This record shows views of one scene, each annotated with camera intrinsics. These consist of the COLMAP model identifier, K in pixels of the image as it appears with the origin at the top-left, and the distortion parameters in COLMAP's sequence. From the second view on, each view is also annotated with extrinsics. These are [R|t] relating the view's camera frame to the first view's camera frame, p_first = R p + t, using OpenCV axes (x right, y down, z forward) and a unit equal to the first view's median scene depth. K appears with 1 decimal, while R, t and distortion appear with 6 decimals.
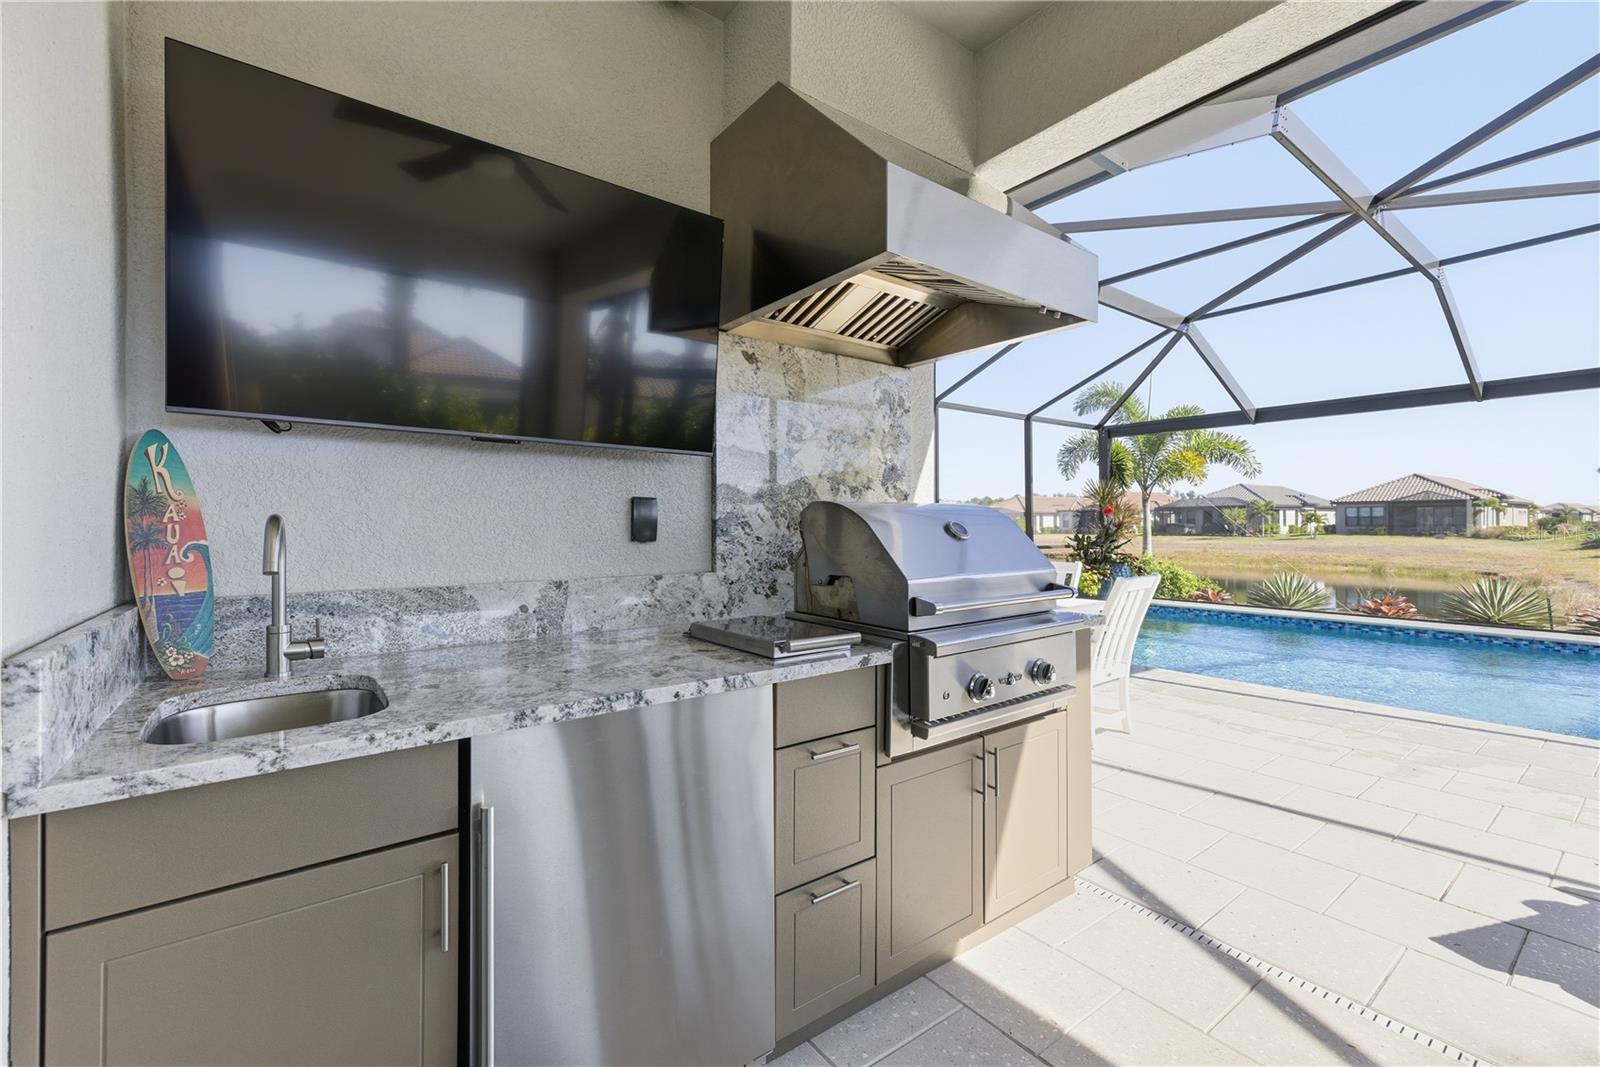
lens RADIAL K [[676.4, 0, 791.0], [0, 676.4, 524.2], [0, 0, 1]] dist [0.002786, 0.000885]
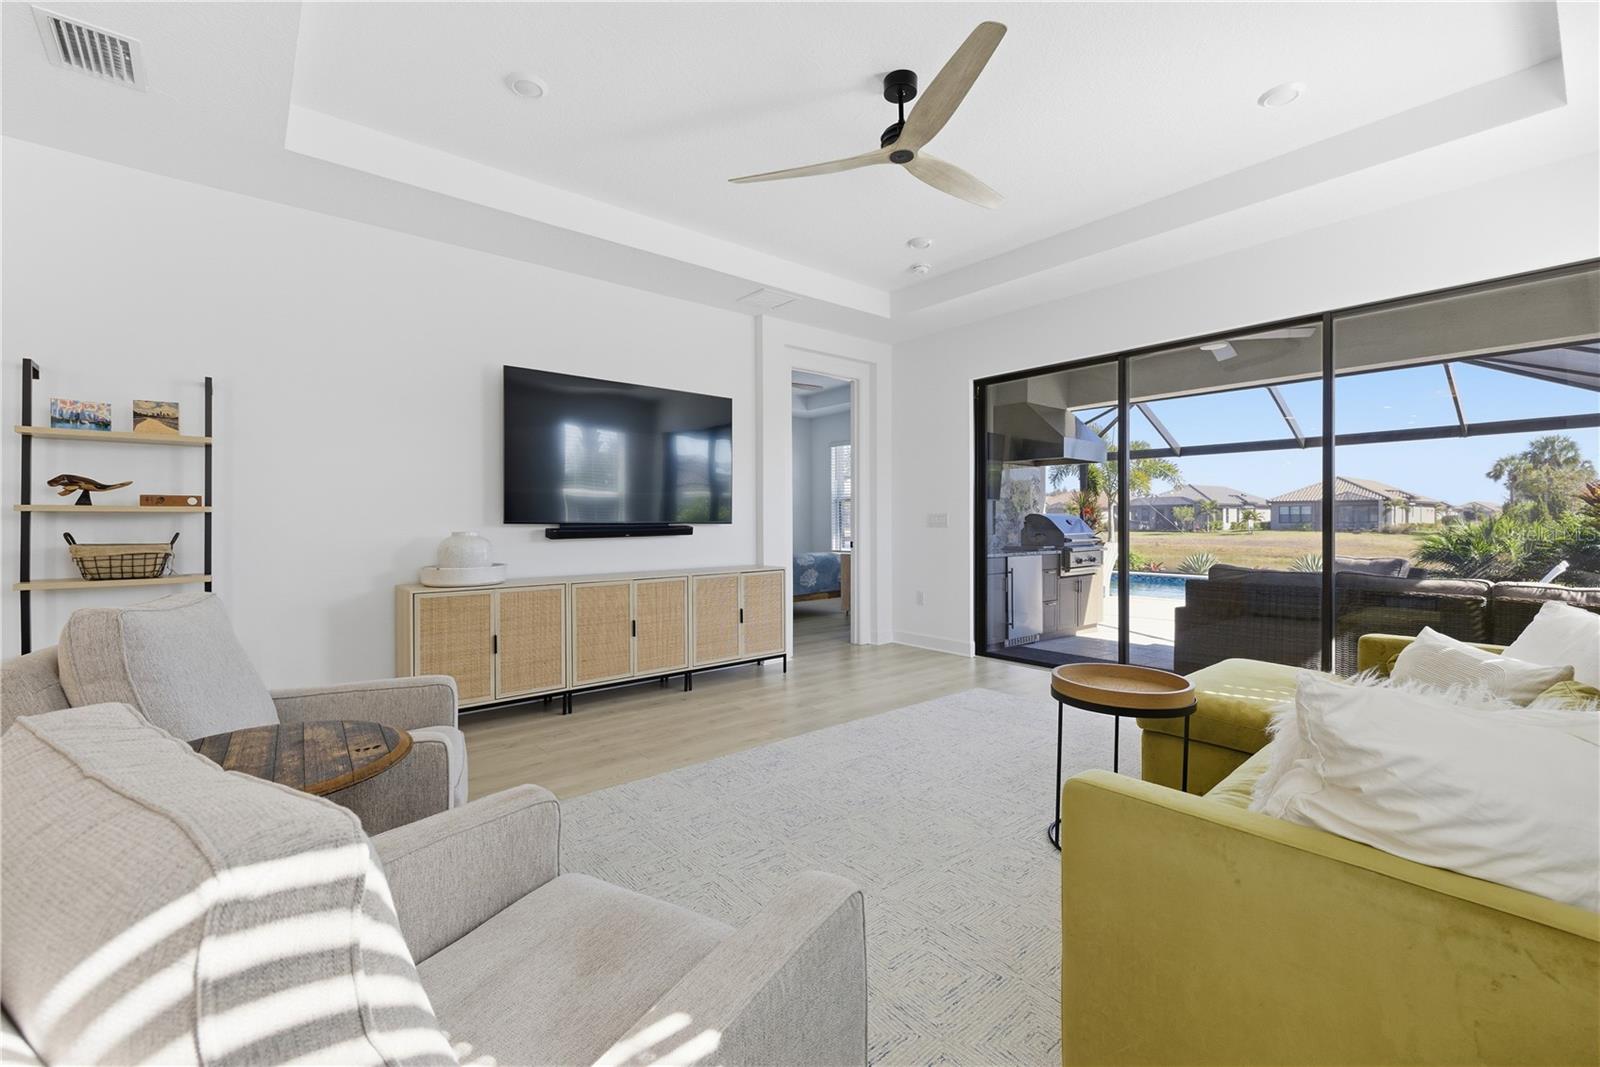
lens RADIAL K [[676.4, 0, 791.2], [0, 676.4, 531.0], [0, 0, 1]] dist [0.002786, 0.000885]
pose [[0.998748, 0.000020, 0.050020, -0.048308], [-0.000761, 0.999890, 0.014782, 0.000162], [-0.050015, -0.014802, 0.998639, -0.086291]]
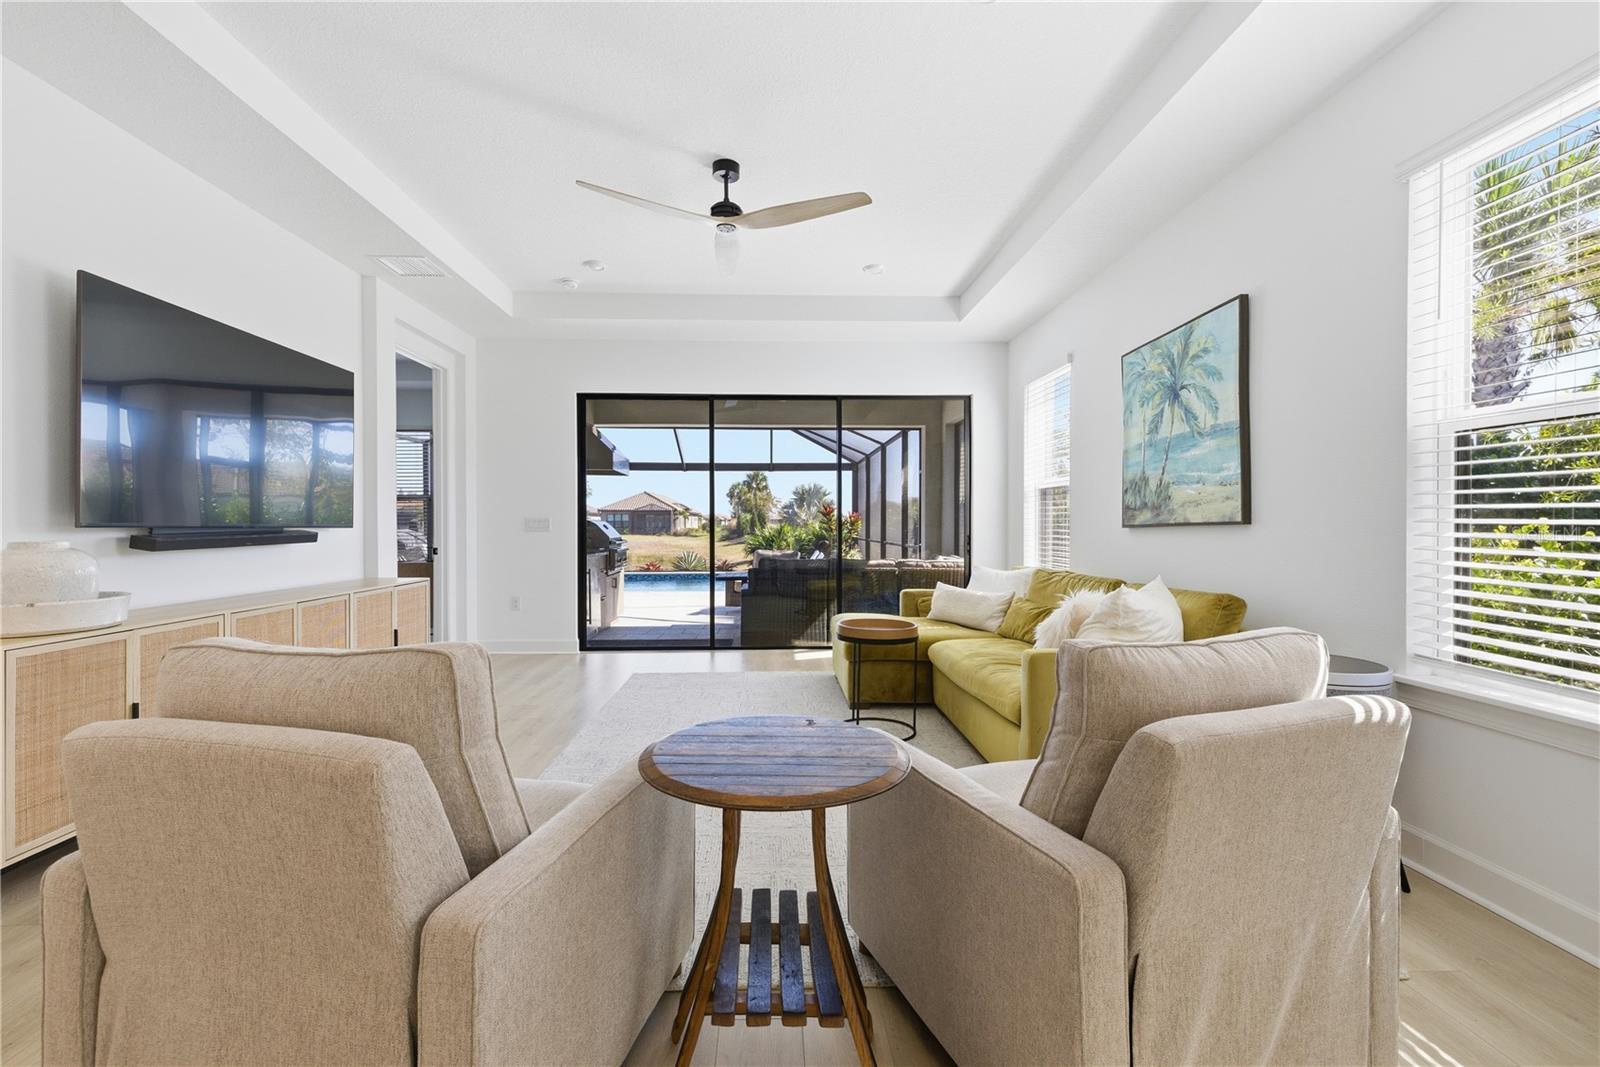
lens RADIAL K [[676.4, 0, 796.8], [0, 676.4, 533.1], [0, 0, 1]] dist [0.002786, 0.000885]
pose [[0.564704, -0.005270, 0.825277, -0.083705], [-0.003121, 0.999959, 0.008521, 0.000341], [-0.825287, -0.007388, 0.564664, -0.076625]]
